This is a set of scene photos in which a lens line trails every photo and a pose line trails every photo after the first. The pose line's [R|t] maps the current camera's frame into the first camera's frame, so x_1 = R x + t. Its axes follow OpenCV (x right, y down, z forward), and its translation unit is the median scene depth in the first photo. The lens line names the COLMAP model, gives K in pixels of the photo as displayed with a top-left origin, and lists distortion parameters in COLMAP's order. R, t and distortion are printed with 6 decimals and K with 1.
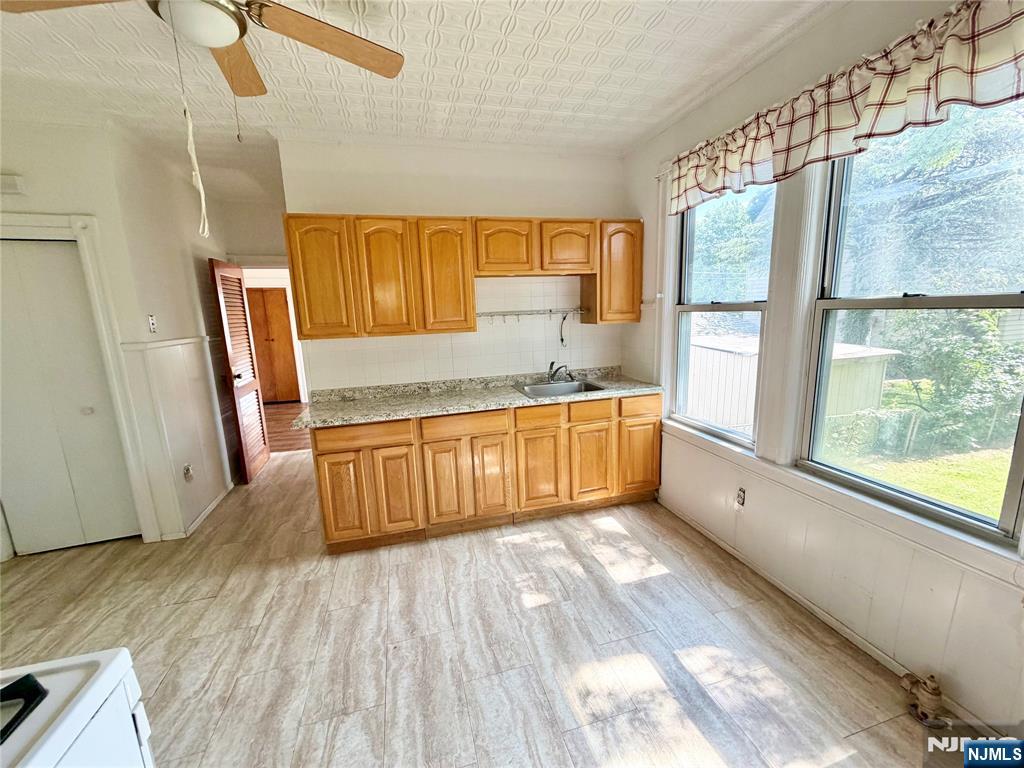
lens RADIAL K [[407.3, 0, 509.6], [0, 407.3, 384.6], [0, 0, 1]] dist [-0.000410, -0.000336]
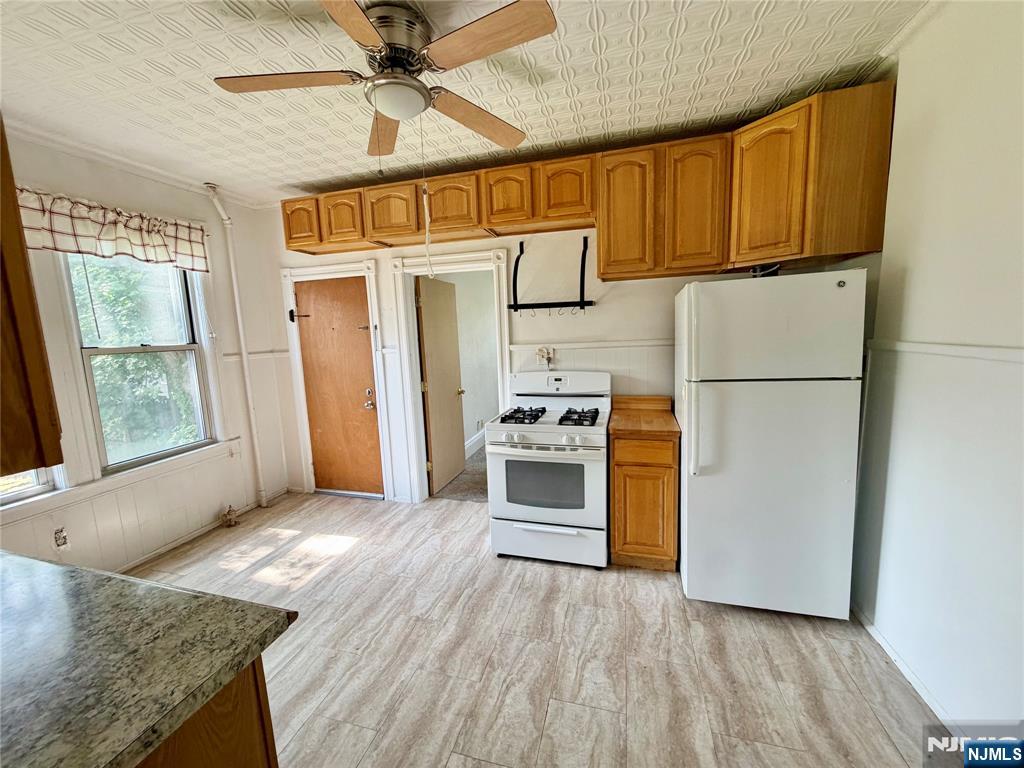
lens RADIAL K [[407.3, 0, 509.6], [0, 407.3, 384.6], [0, 0, 1]] dist [-0.000410, -0.000336]
pose [[-0.855526, -0.005081, 0.517735, -0.847798], [0.157298, 0.950138, 0.269250, -0.172436], [-0.493287, 0.311788, -0.812069, 1.052699]]
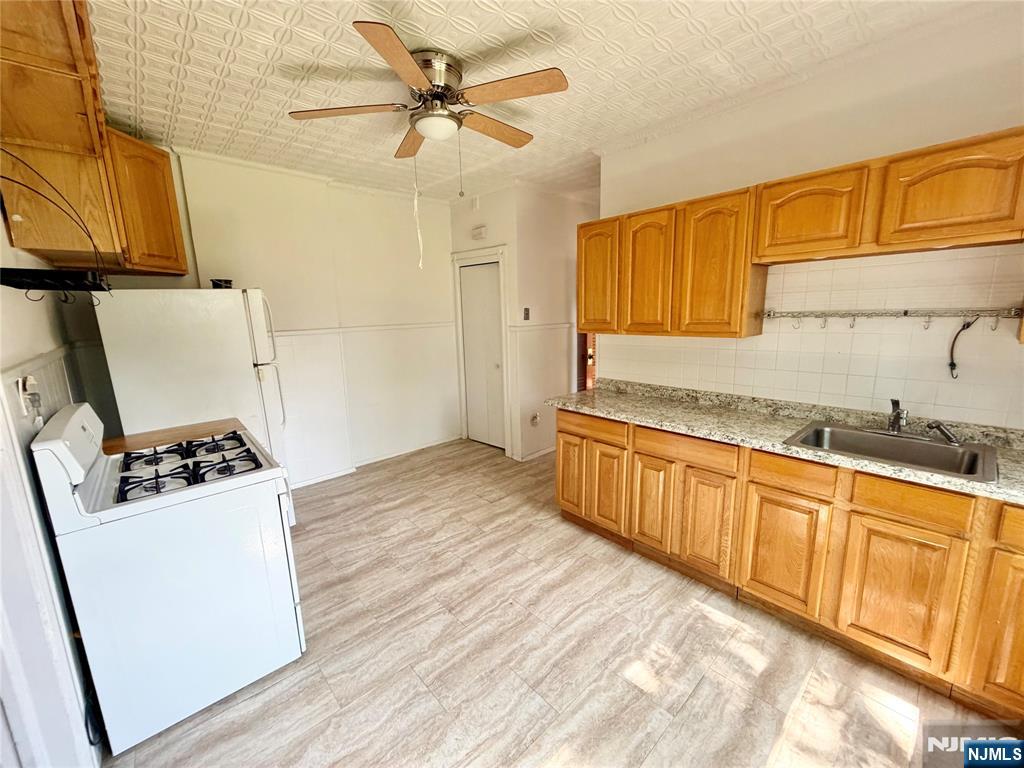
lens RADIAL K [[407.3, 0, 509.6], [0, 407.3, 384.6], [0, 0, 1]] dist [-0.000410, -0.000336]
pose [[0.452462, 0.185997, -0.872172, 0.446550], [-0.150885, 0.979874, 0.130691, -0.086871], [0.878927, 0.072465, 0.471420, 0.289921]]
